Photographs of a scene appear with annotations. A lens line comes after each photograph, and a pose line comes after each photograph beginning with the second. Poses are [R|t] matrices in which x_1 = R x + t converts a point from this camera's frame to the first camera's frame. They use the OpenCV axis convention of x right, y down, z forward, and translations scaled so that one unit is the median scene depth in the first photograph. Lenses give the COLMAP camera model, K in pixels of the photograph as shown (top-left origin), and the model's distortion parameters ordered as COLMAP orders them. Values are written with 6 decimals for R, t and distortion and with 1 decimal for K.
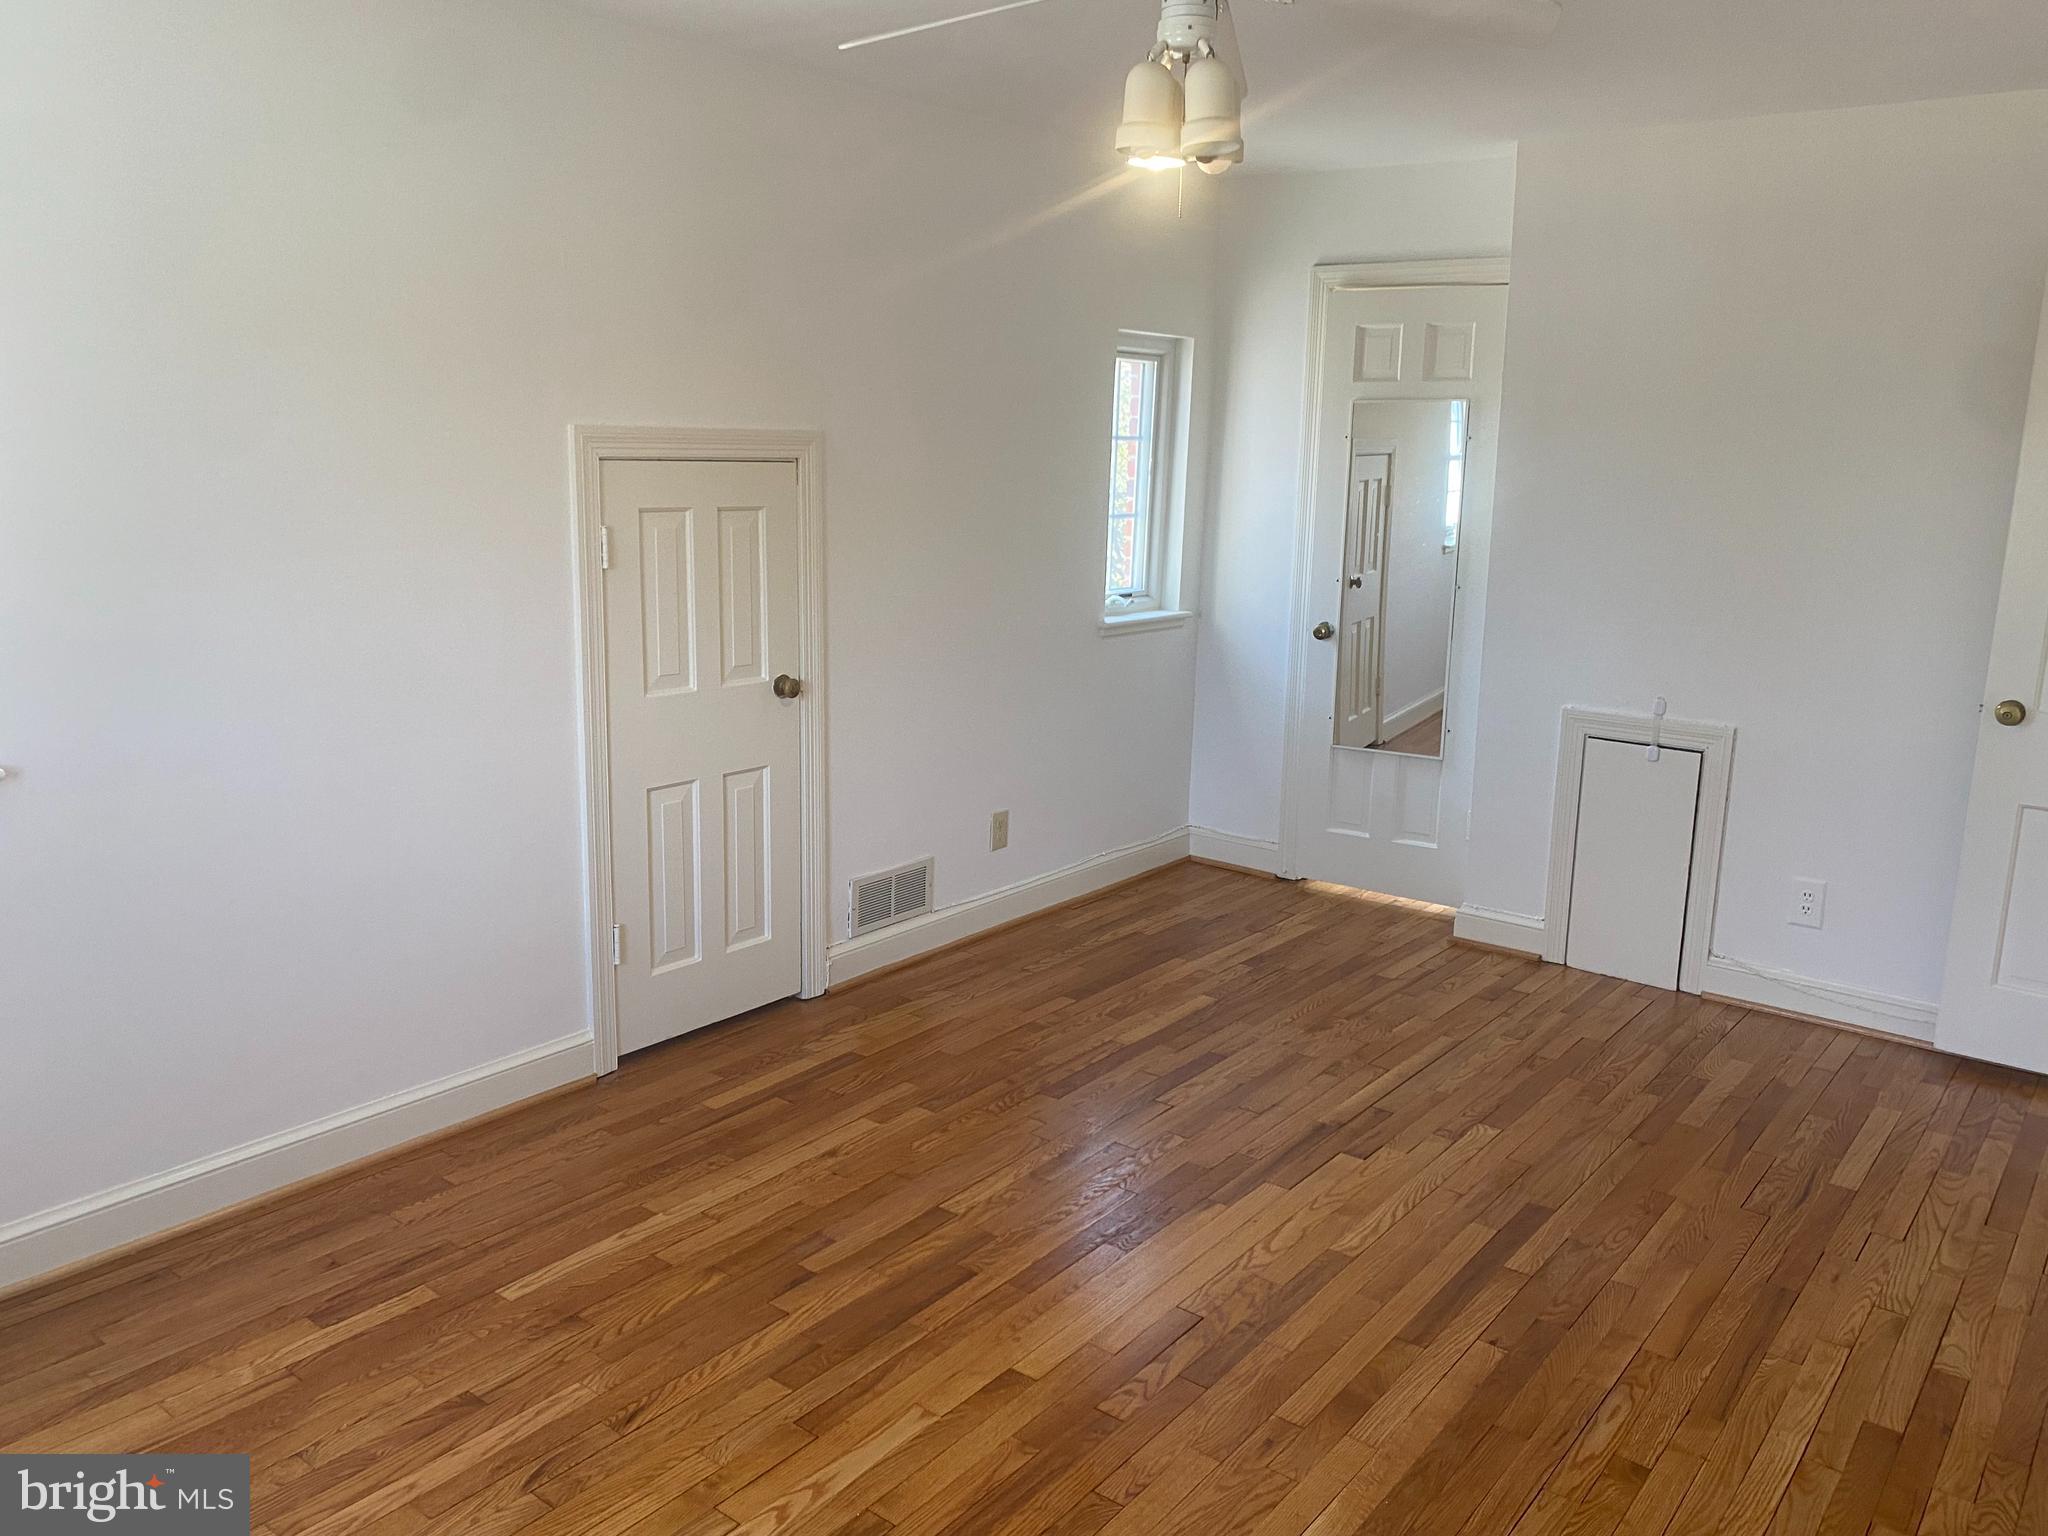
lens RADIAL K [[1585.5, 0, 1024.0], [0, 1585.5, 768.0], [0, 0, 1]] dist [0.151987, -0.245619]
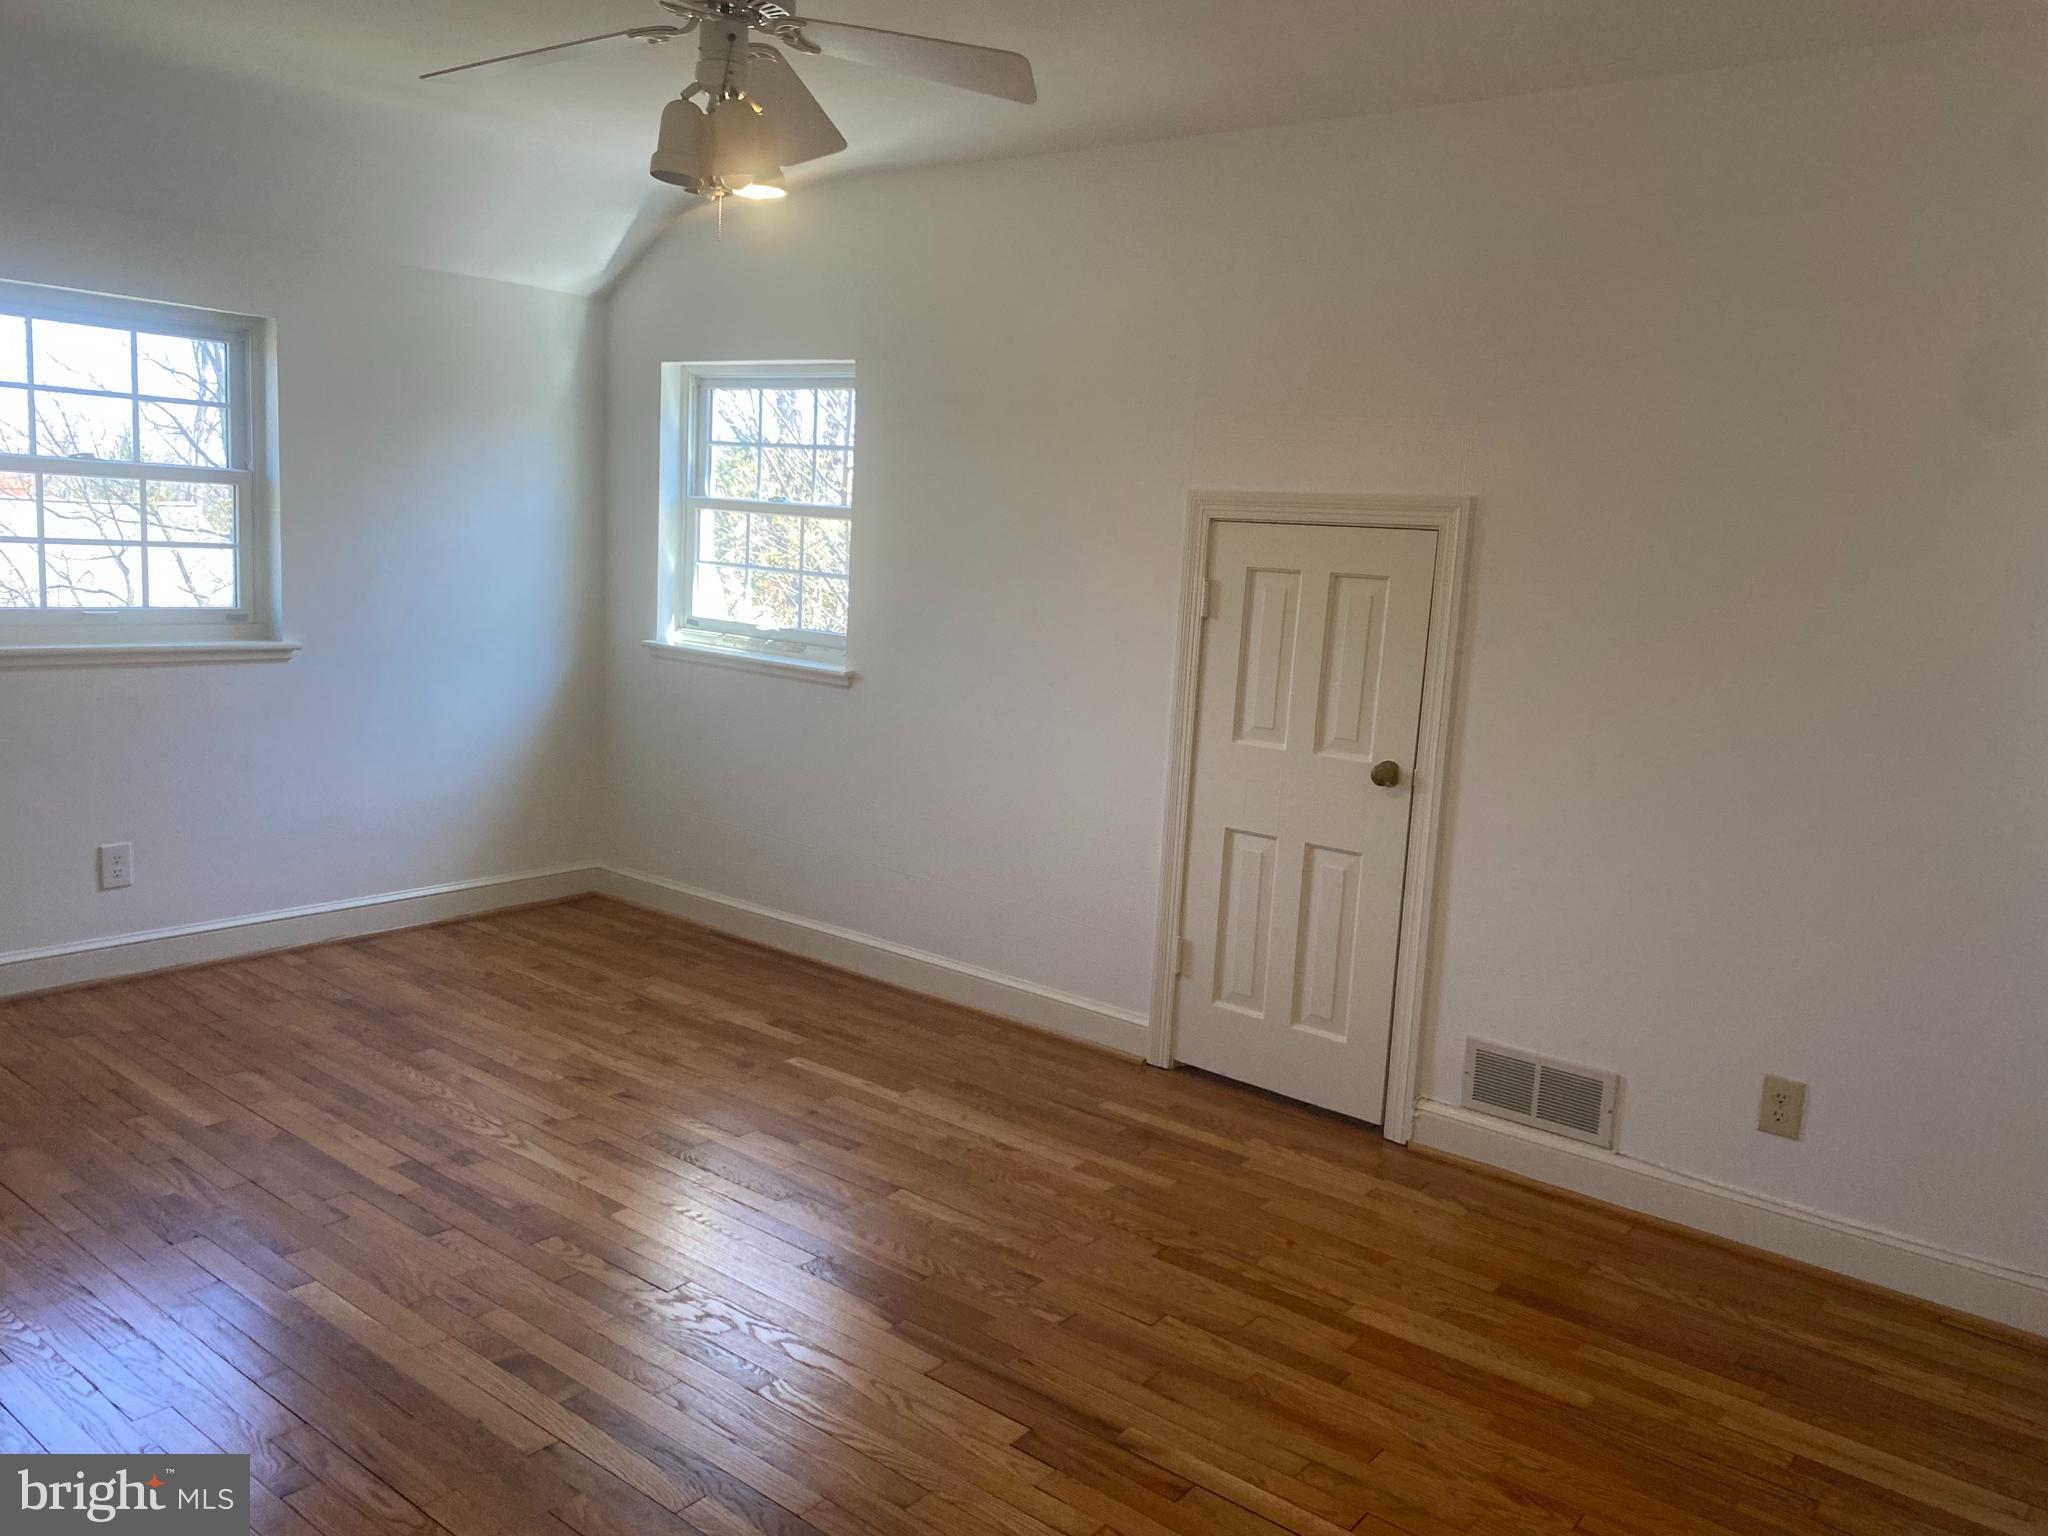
lens RADIAL K [[1587.5, 0, 1024.0], [0, 1587.5, 768.0], [0, 0, 1]] dist [0.085212, -0.132711]
pose [[-0.017880, 0.133574, -0.990878, 0.818158], [-0.259539, 0.956445, 0.133615, -0.132977], [0.965567, 0.259561, 0.017567, 0.846053]]
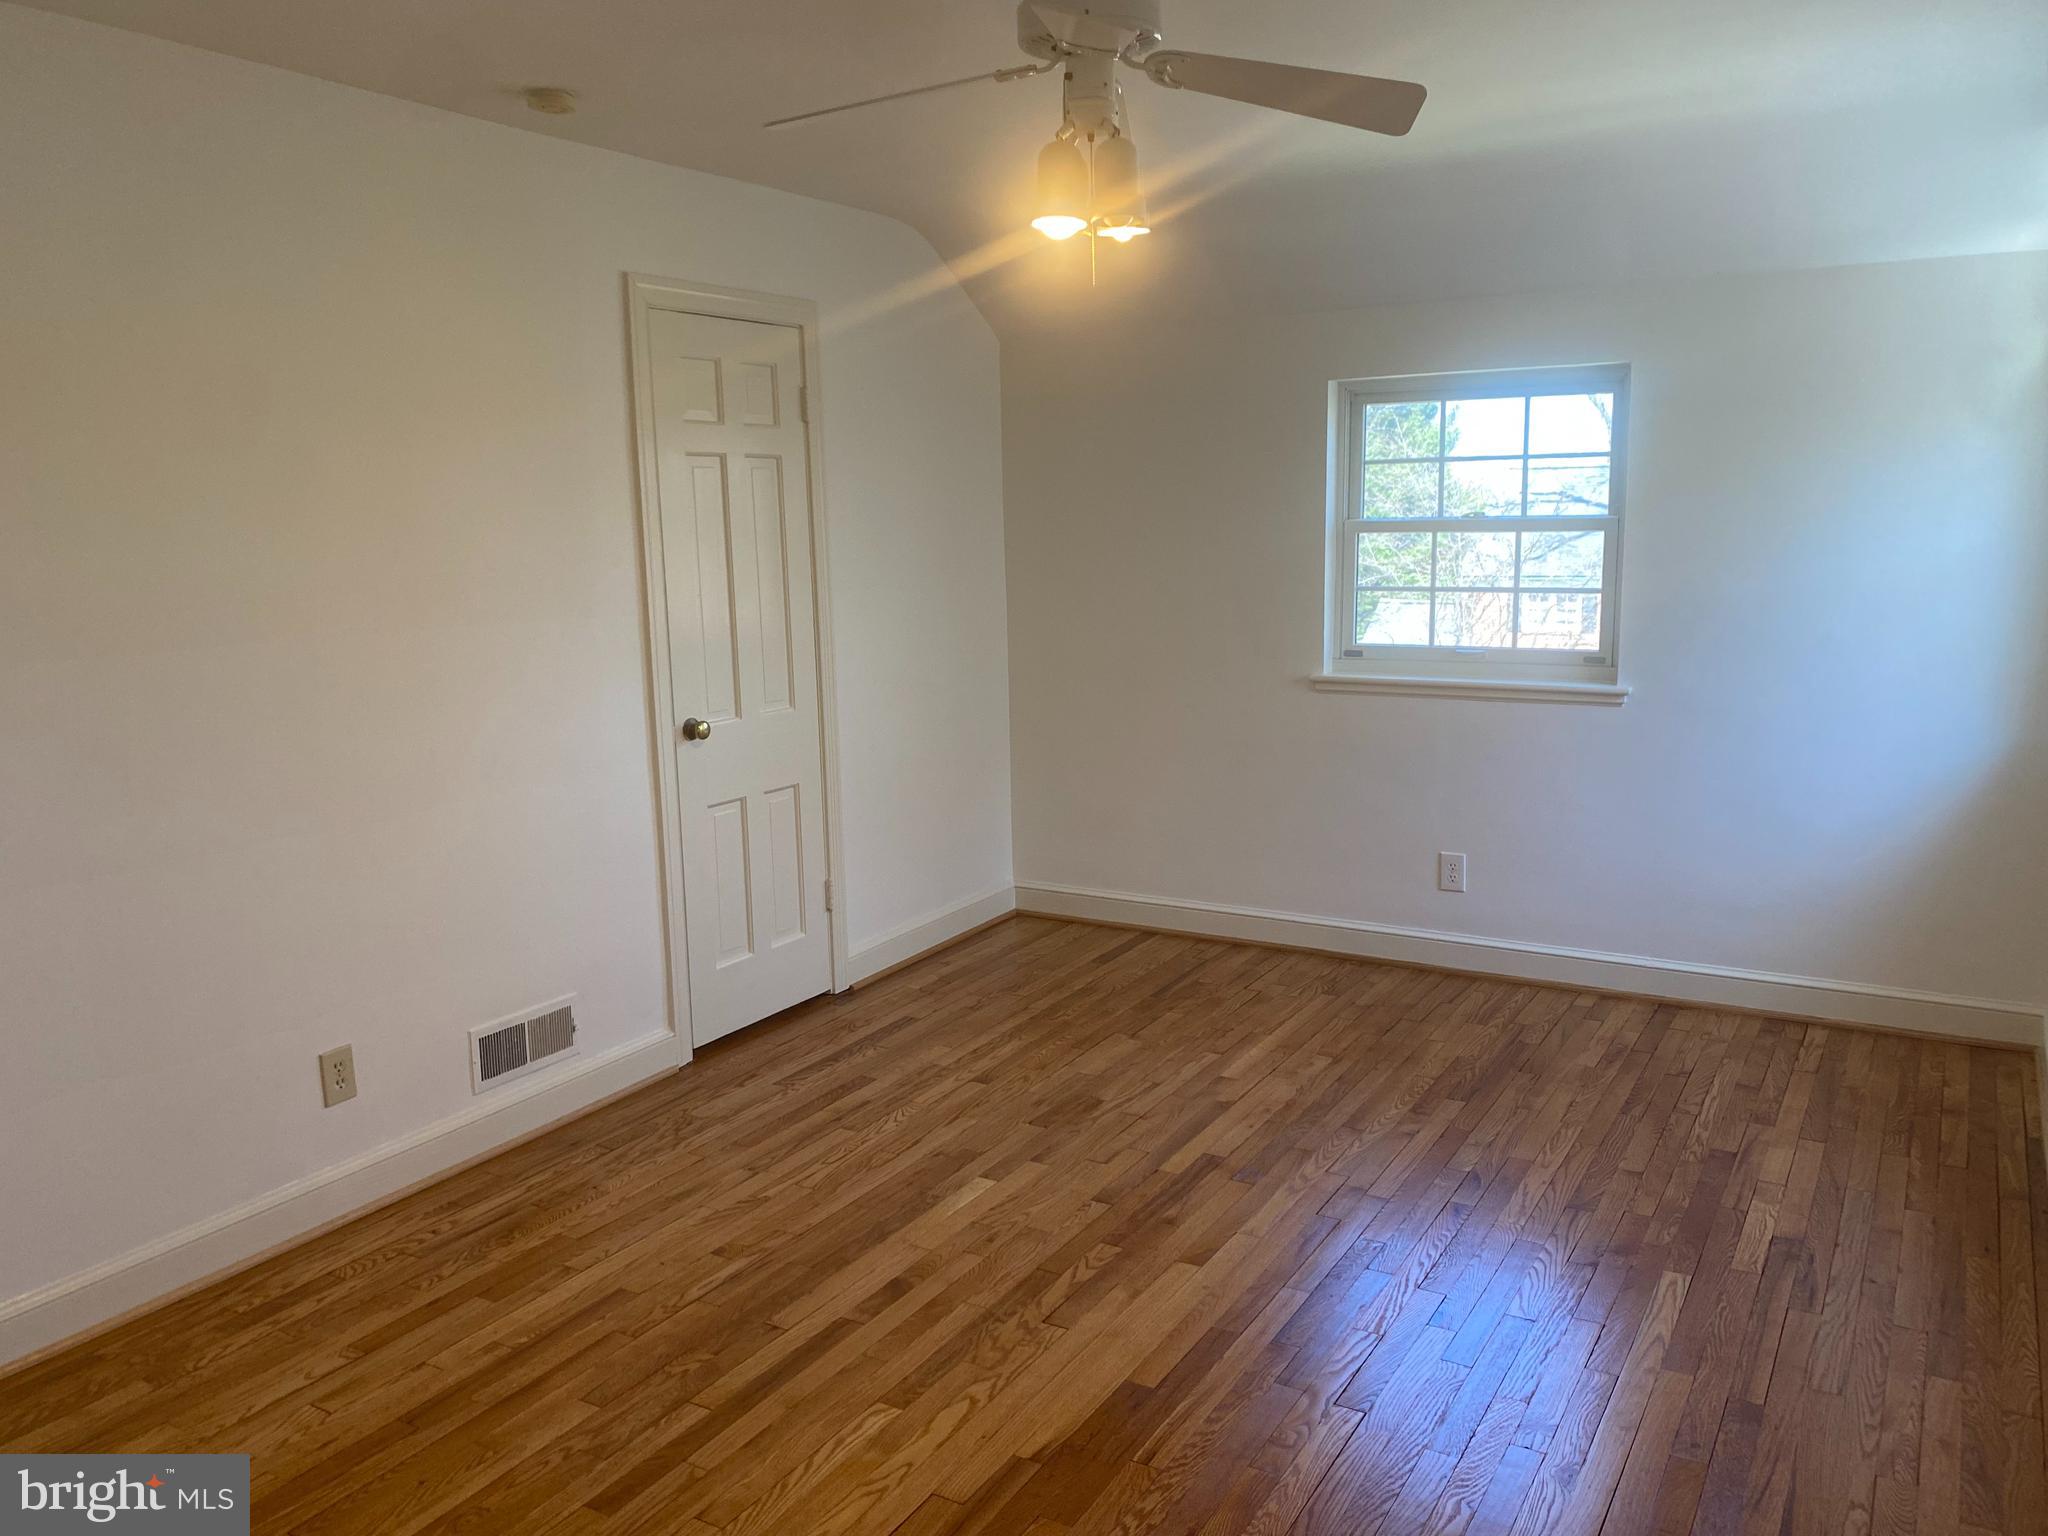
lens RADIAL K [[1546.3, 0, 1024.0], [0, 1546.3, 768.0], [0, 0, 1]] dist [0.006988, 0.006095]
pose [[-0.993262, 0.016896, -0.114651, 0.176701], [-0.025910, 0.931896, 0.361798, -0.274281], [0.112955, 0.362331, -0.925180, 1.368348]]
